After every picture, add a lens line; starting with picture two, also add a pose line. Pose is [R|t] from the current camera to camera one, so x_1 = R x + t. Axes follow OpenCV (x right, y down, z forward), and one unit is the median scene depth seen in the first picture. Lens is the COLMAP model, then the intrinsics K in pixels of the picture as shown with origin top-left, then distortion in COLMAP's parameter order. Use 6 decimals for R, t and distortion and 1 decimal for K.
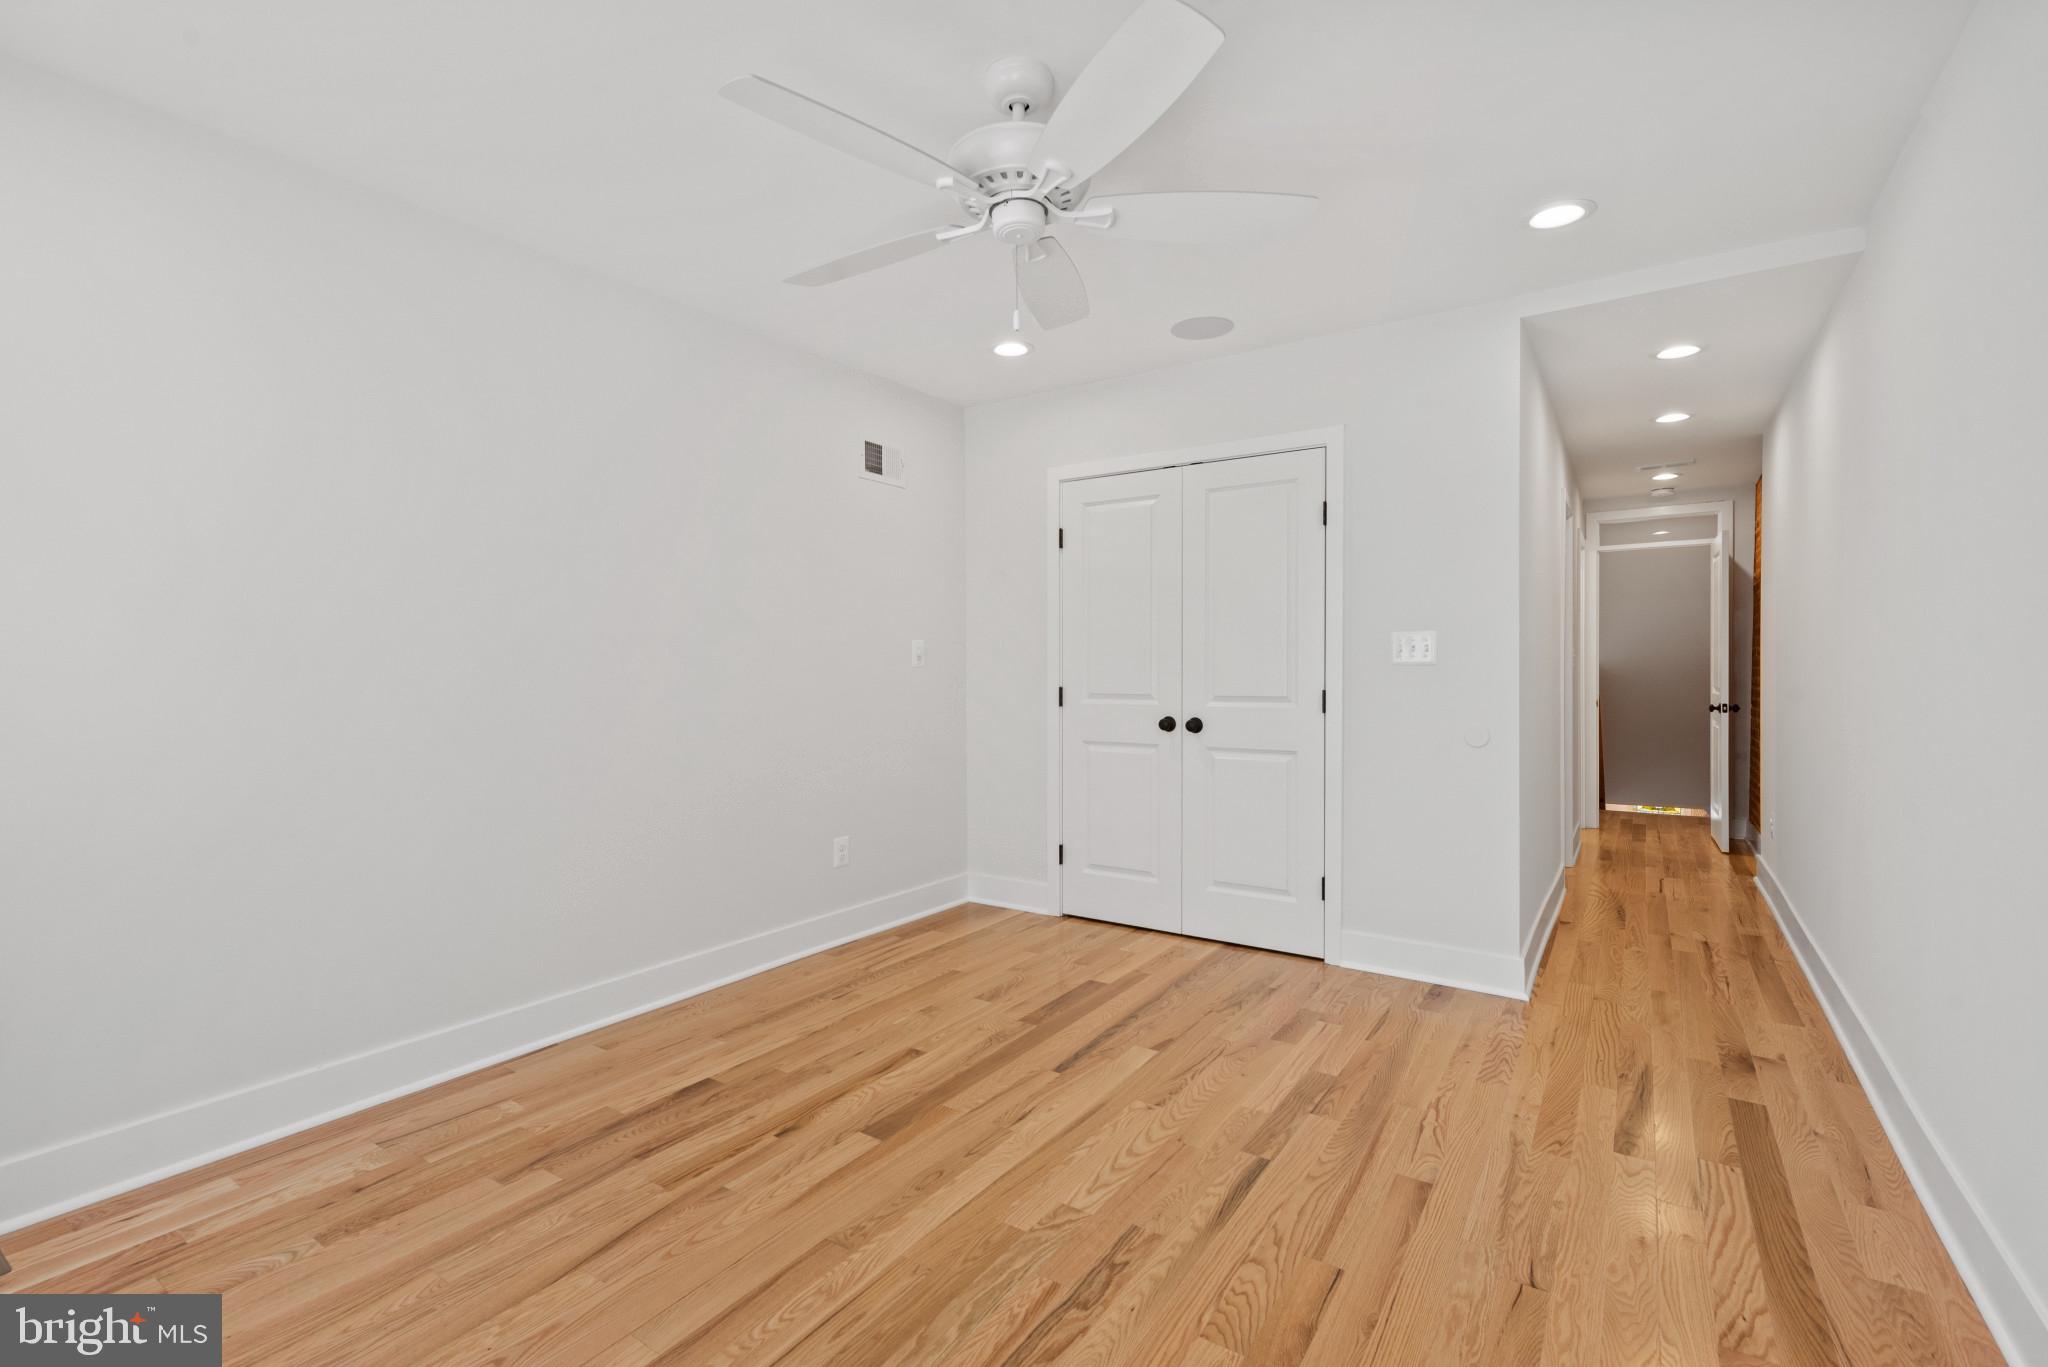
lens RADIAL K [[910.4, 0, 1043.5], [0, 910.4, 693.0], [0, 0, 1]] dist [0.015875, -0.005231]
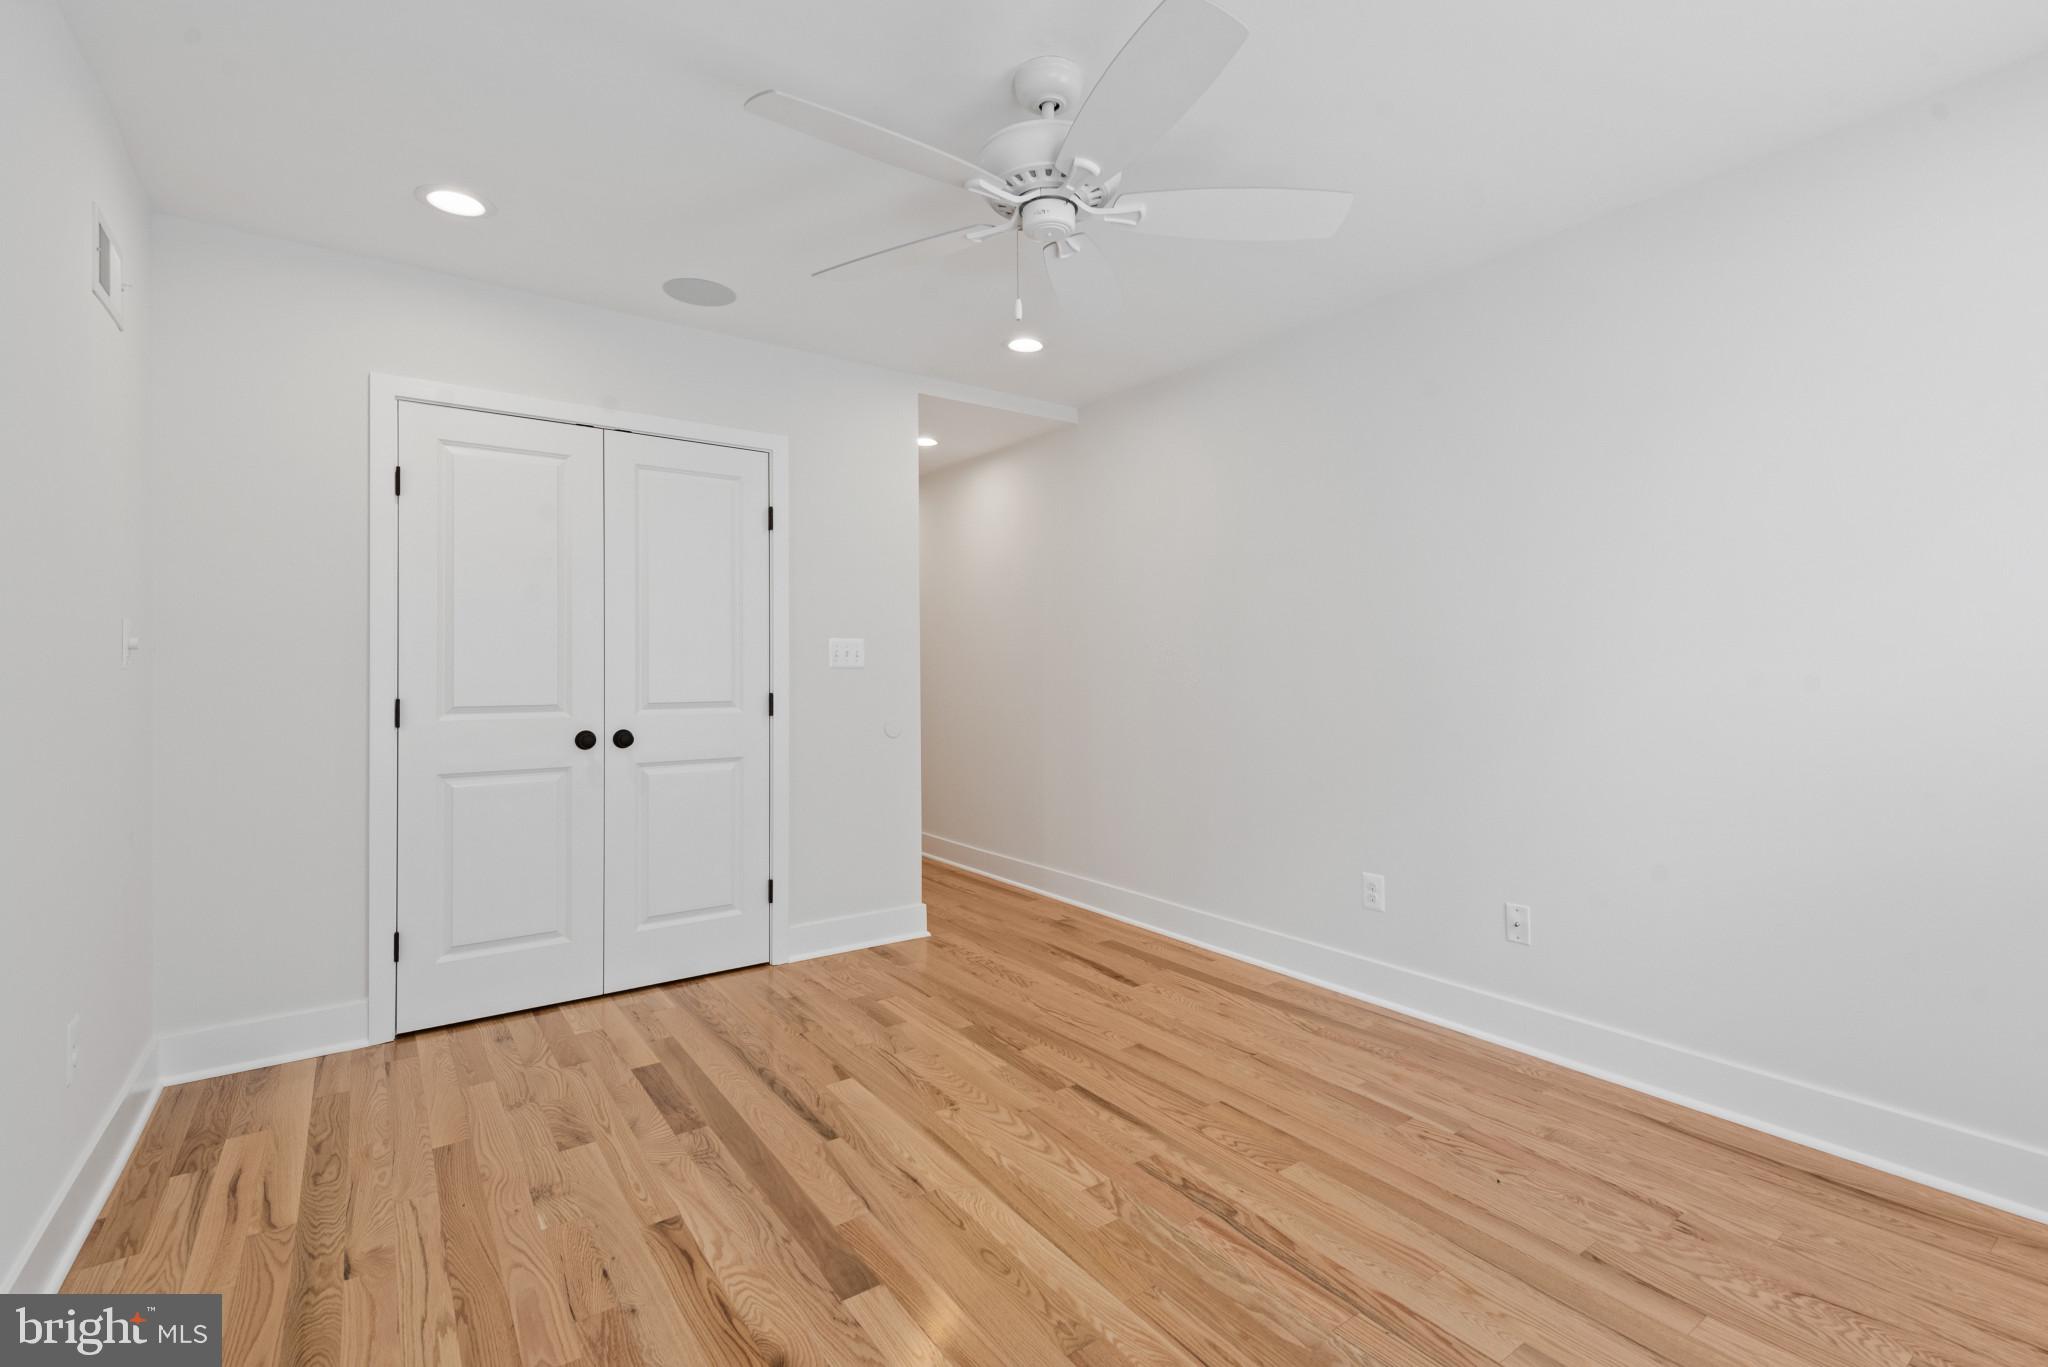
lens RADIAL K [[910.4, 0, 1028.4], [0, 910.4, 678.8], [0, 0, 1]] dist [0.015875, -0.005231]
pose [[0.363951, -0.006904, 0.931392, -0.721145], [0.027722, 0.999610, -0.003423, -0.010483], [-0.931005, 0.027066, 0.364001, 0.505263]]
